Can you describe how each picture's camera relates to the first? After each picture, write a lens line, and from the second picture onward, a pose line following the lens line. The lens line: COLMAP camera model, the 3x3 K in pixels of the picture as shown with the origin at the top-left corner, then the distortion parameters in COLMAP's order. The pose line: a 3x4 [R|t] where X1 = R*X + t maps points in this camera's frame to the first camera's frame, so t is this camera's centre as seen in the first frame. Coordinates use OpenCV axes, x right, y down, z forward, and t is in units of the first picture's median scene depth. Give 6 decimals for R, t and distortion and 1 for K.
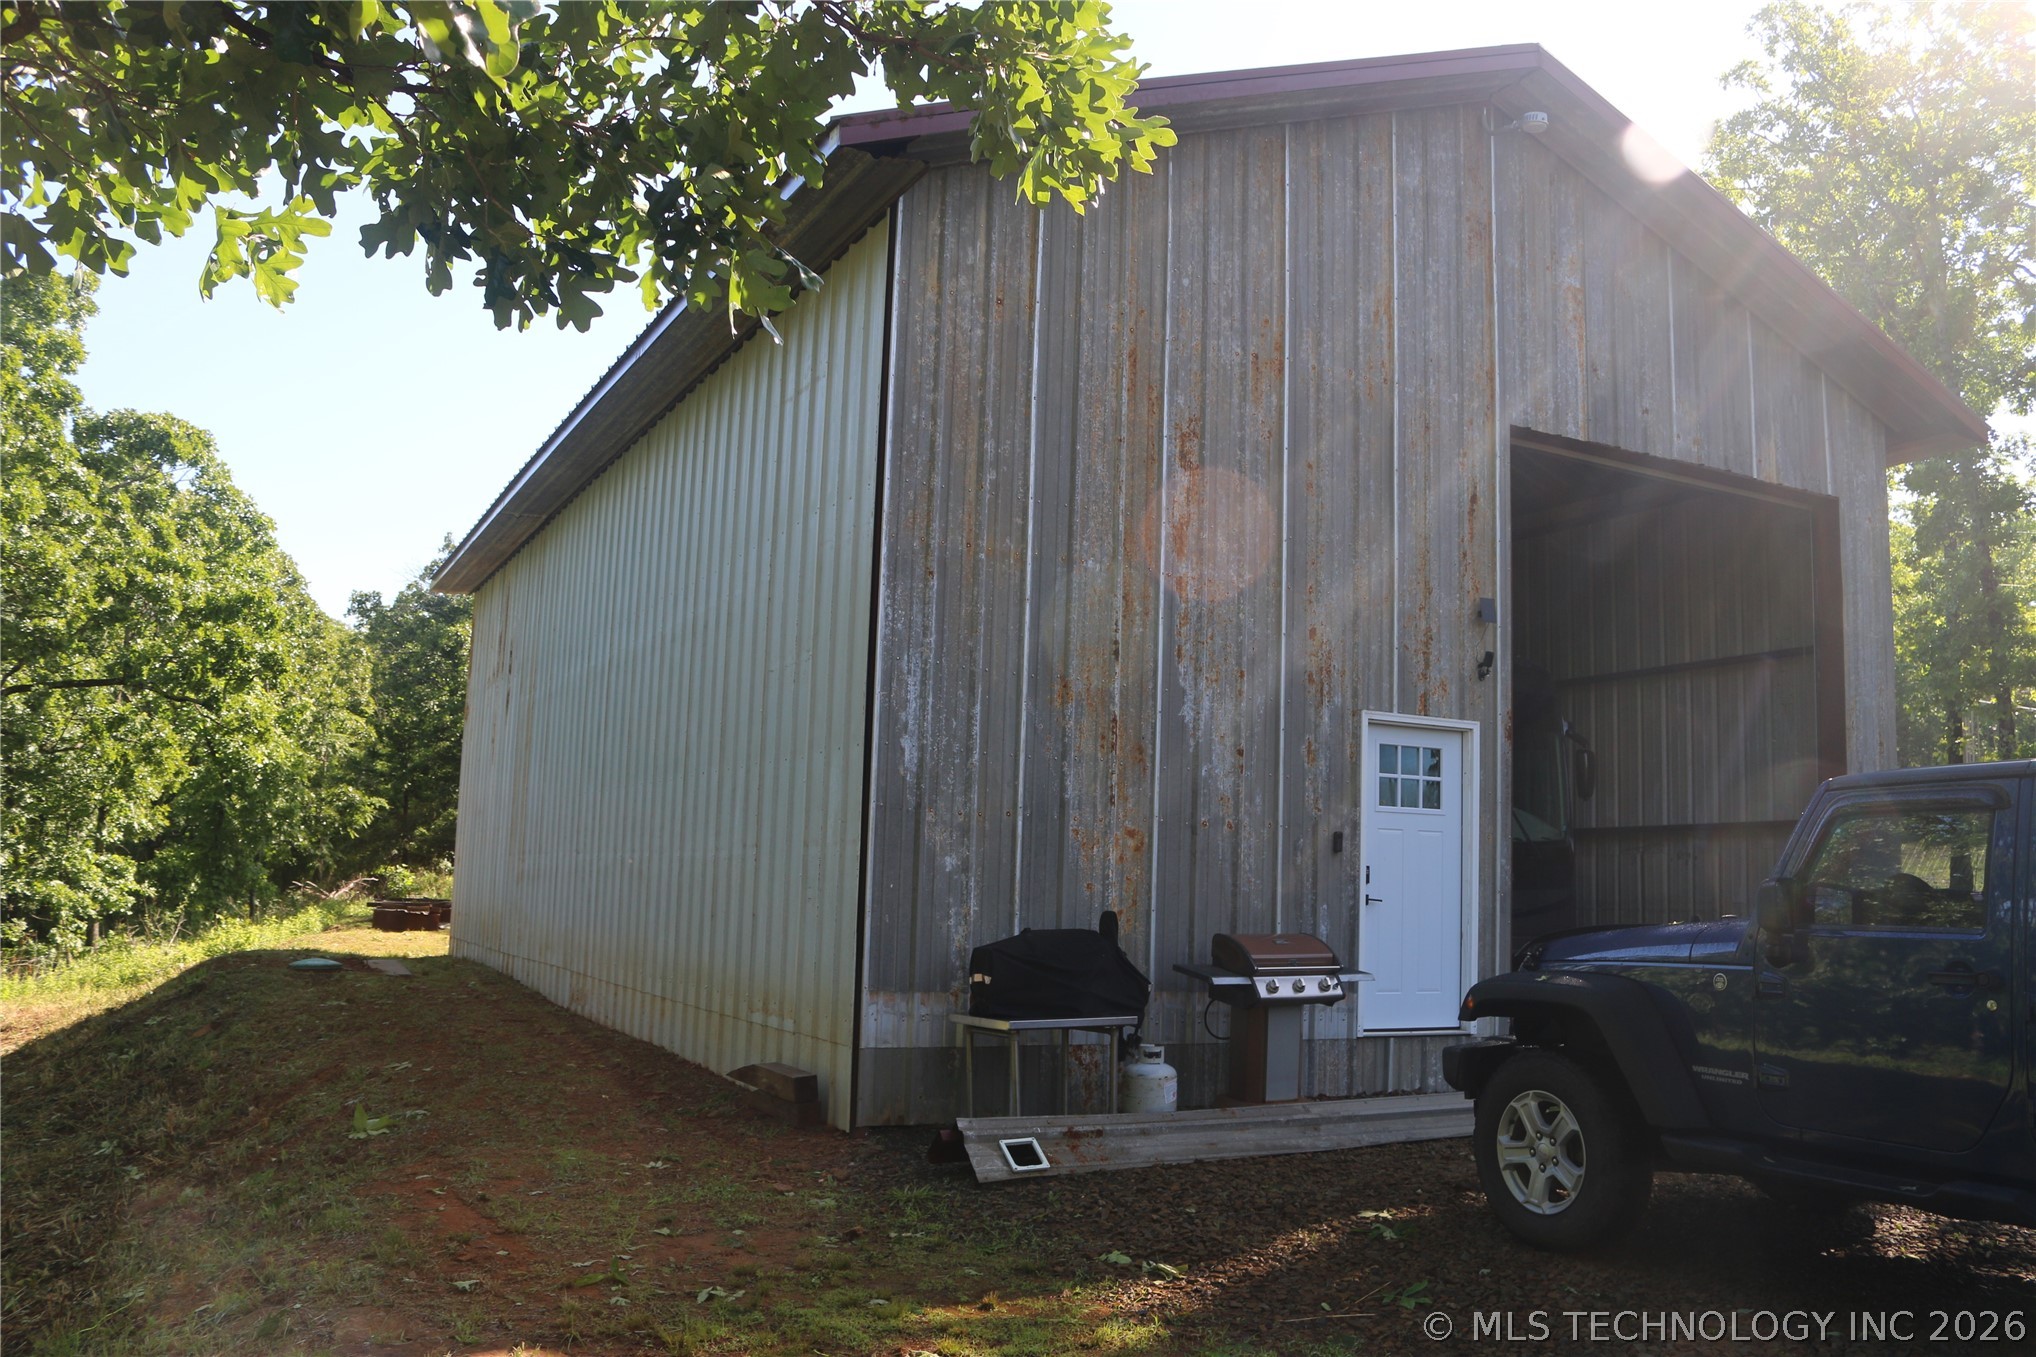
lens RADIAL K [[1689.2, 0, 1017.7], [0, 1689.2, 684.6], [0, 0, 1]] dist [-0.156988, 0.140295]
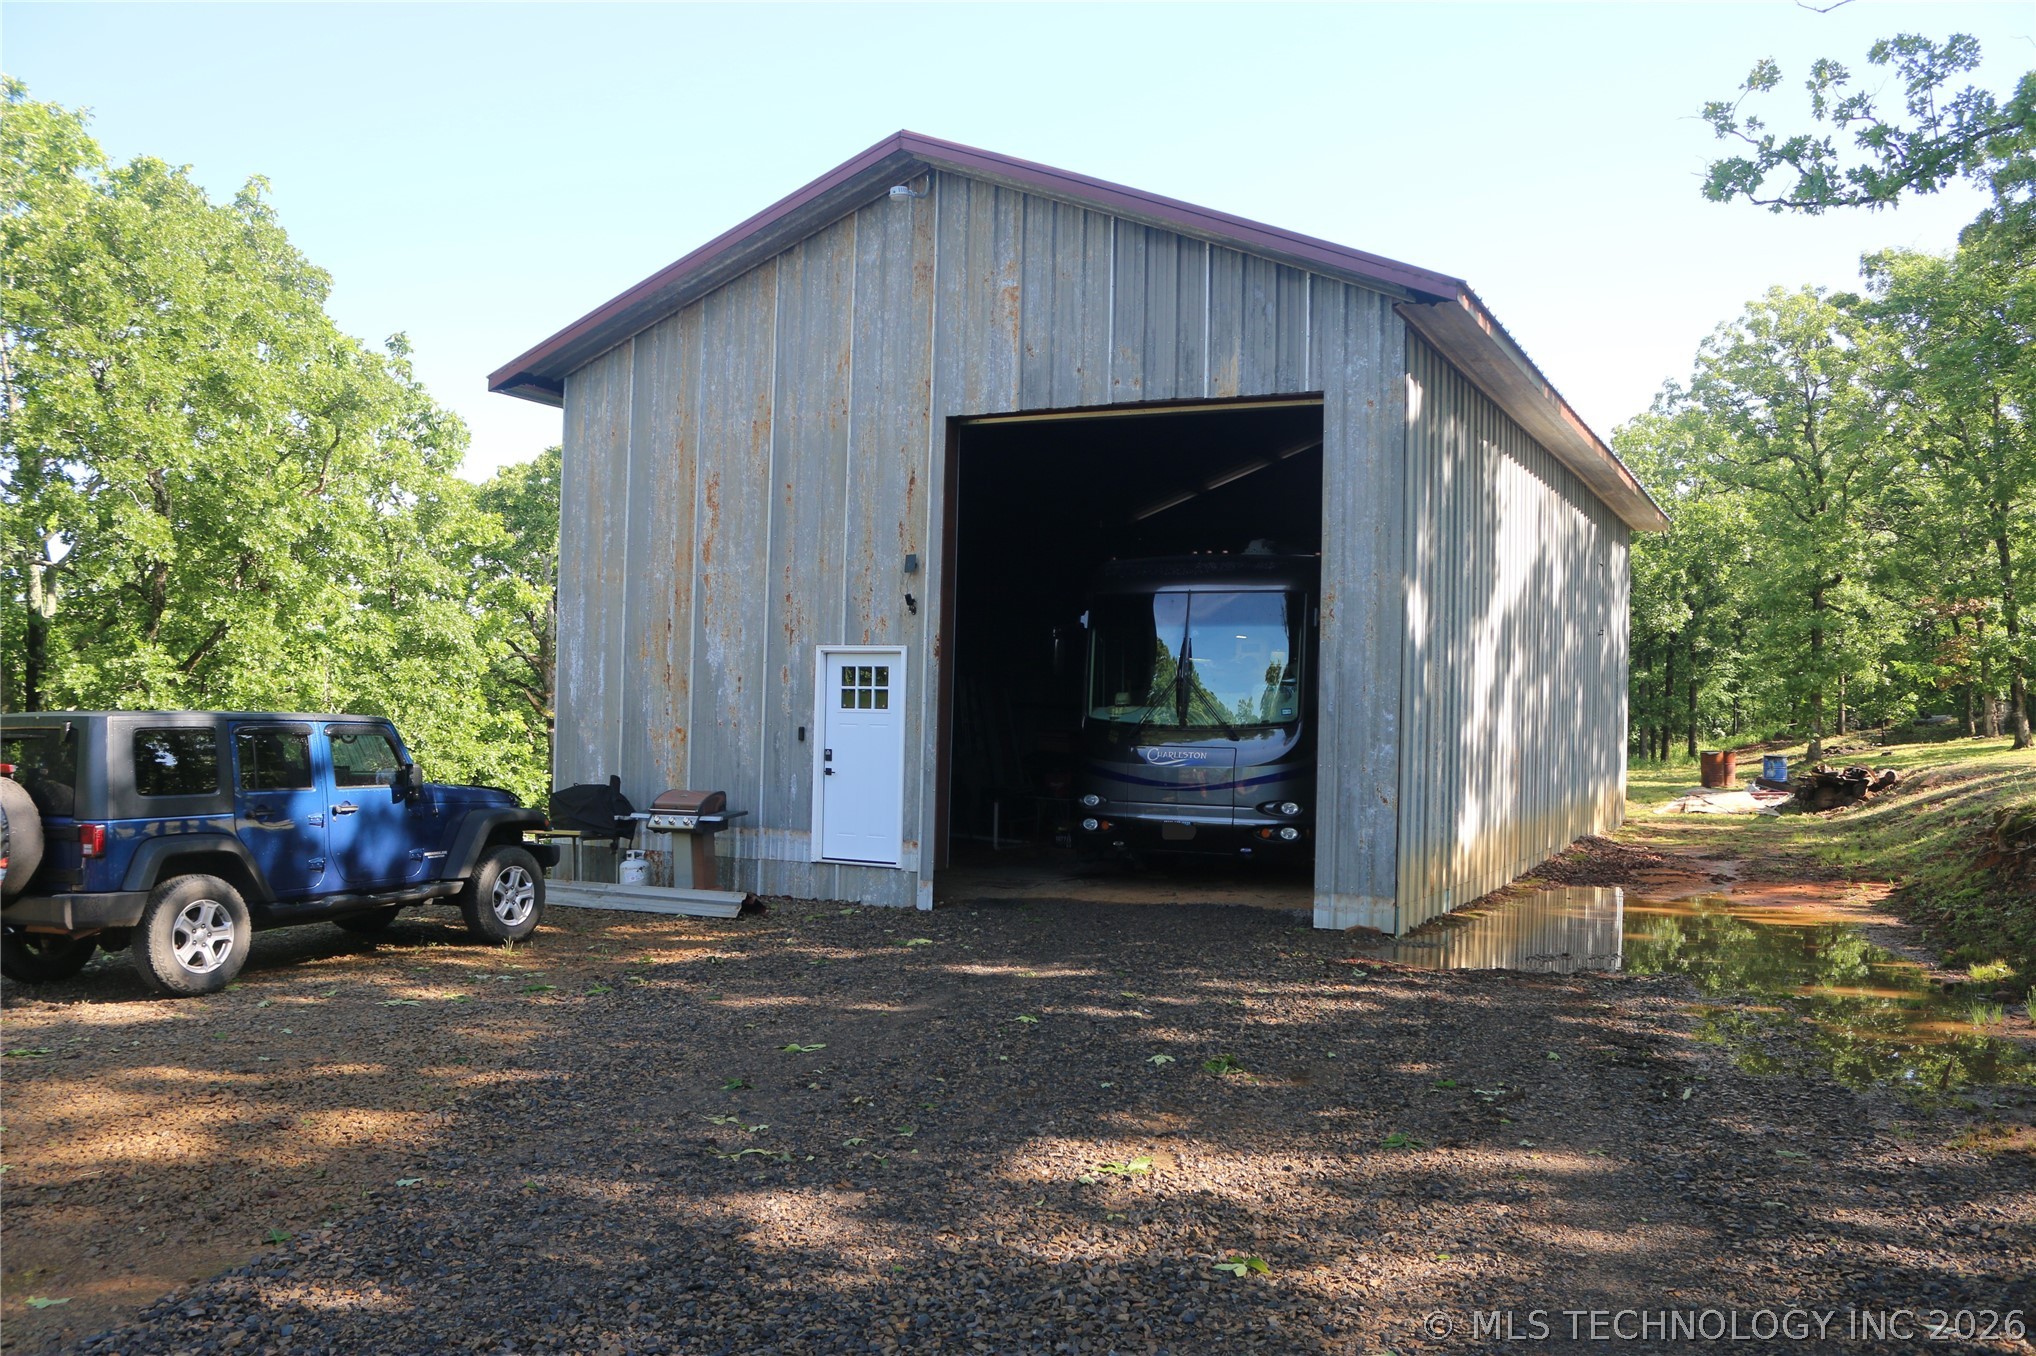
lens RADIAL K [[1689.2, 0, 1017.7], [0, 1689.2, 684.1], [0, 0, 1]] dist [-0.156988, 0.140295]
pose [[0.581168, -0.031202, -0.813185, 1.510675], [0.101775, 0.994206, 0.034589, 0.015579], [0.807394, -0.102864, 0.580976, 0.264403]]
